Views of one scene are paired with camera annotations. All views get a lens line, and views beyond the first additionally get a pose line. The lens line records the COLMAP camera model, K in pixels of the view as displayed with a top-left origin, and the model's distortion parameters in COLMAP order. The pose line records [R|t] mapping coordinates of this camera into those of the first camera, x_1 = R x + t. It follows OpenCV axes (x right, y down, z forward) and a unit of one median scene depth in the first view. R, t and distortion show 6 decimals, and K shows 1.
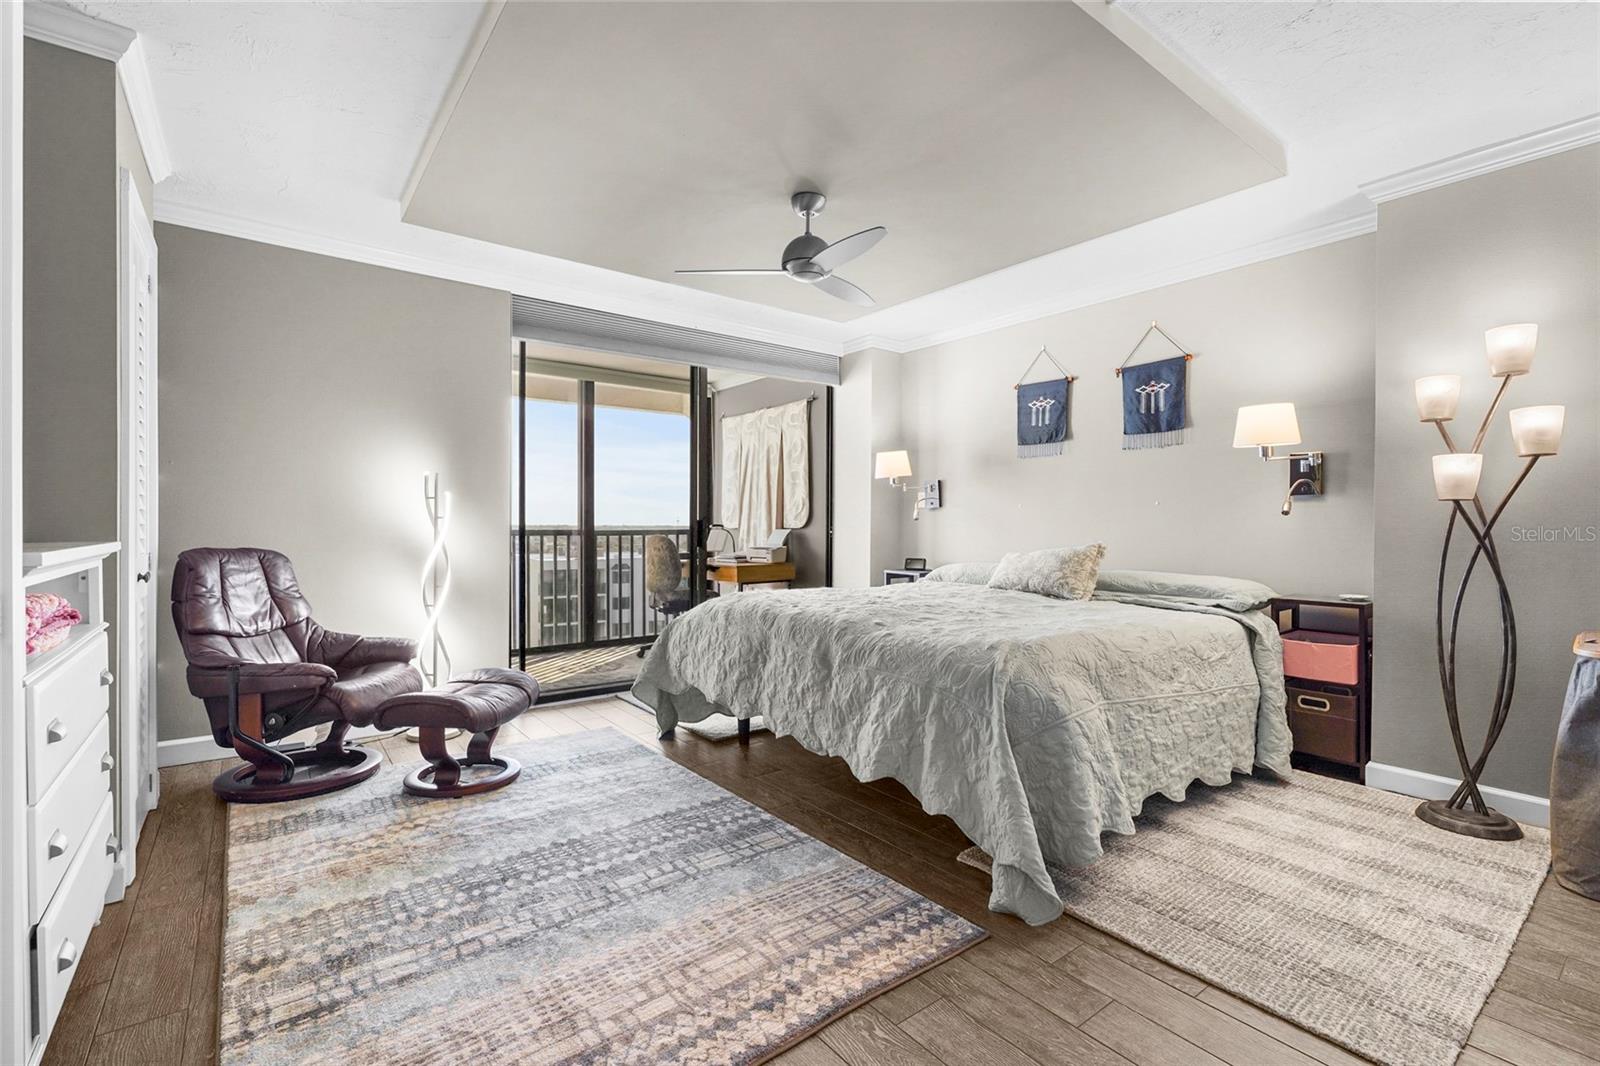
lens RADIAL K [[717.1, 0, 800.0], [0, 717.1, 533.0], [0, 0, 1]] dist [0.000713, 0.000084]
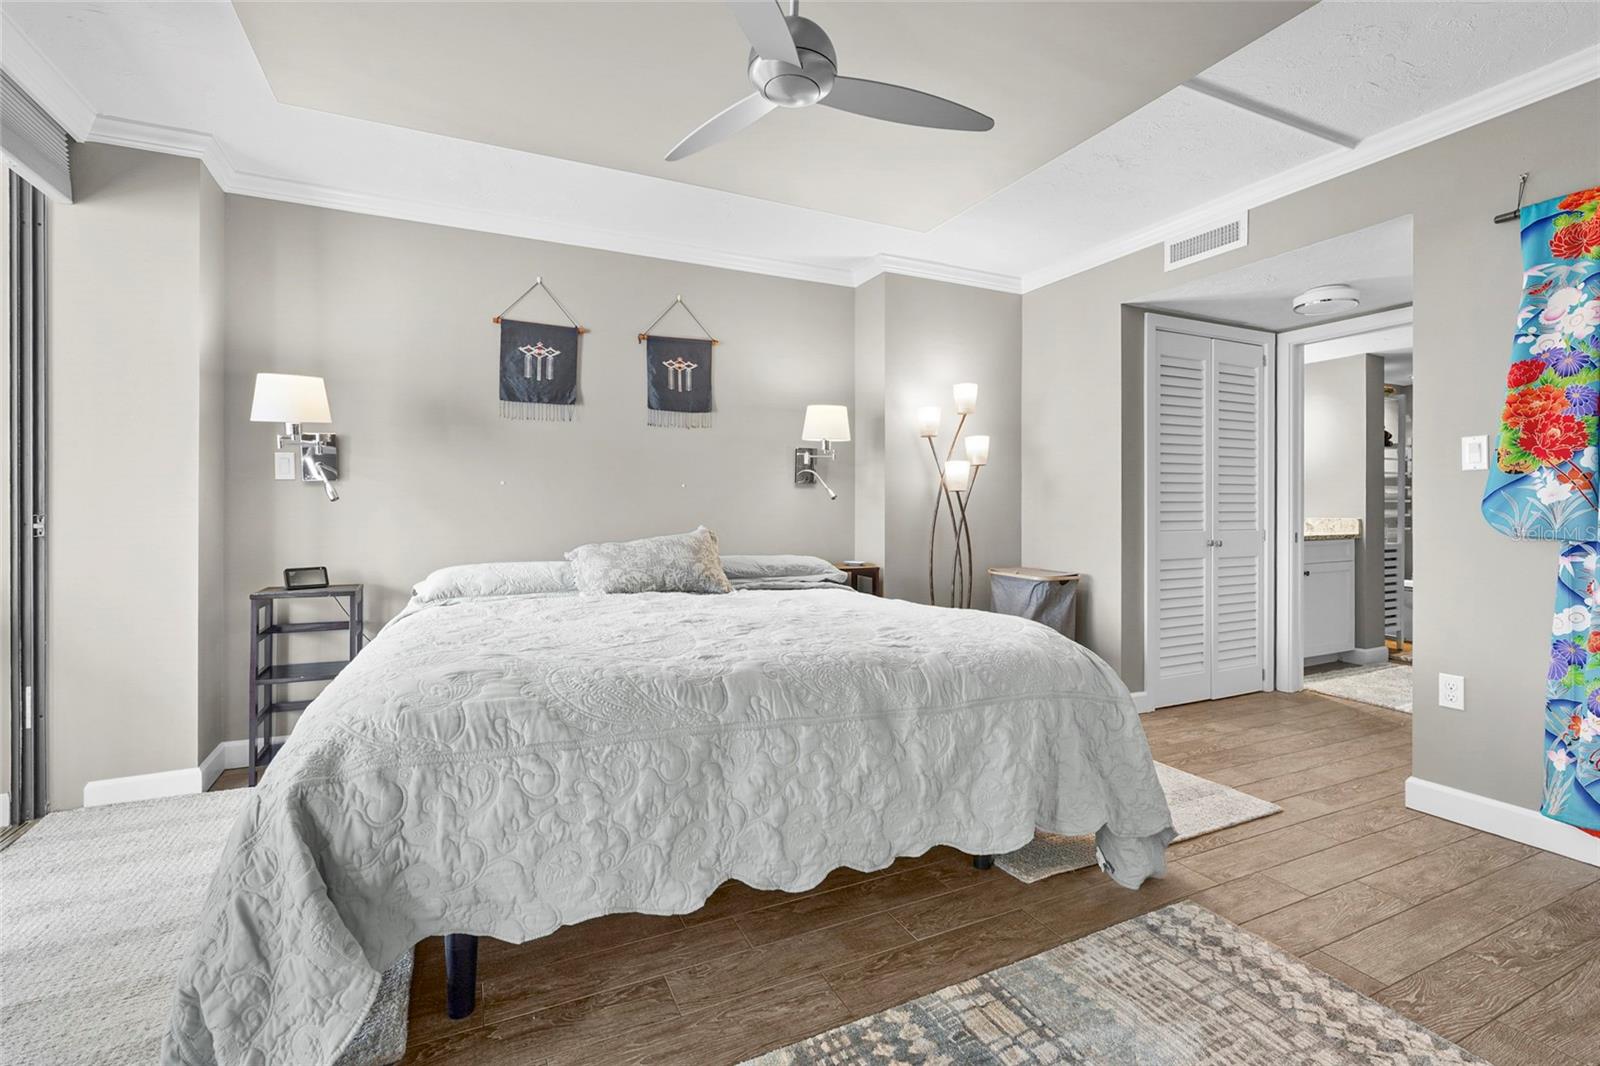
lens RADIAL K [[726.9, 0, 819.9], [0, 726.9, 503.6], [0, 0, 1]] dist [0.002383, 0.000437]
pose [[0.201057, -0.001077, 0.979579, -0.439659], [0.010664, 0.999943, -0.001089, -0.013932], [-0.979521, 0.010665, 0.201057, 0.645733]]
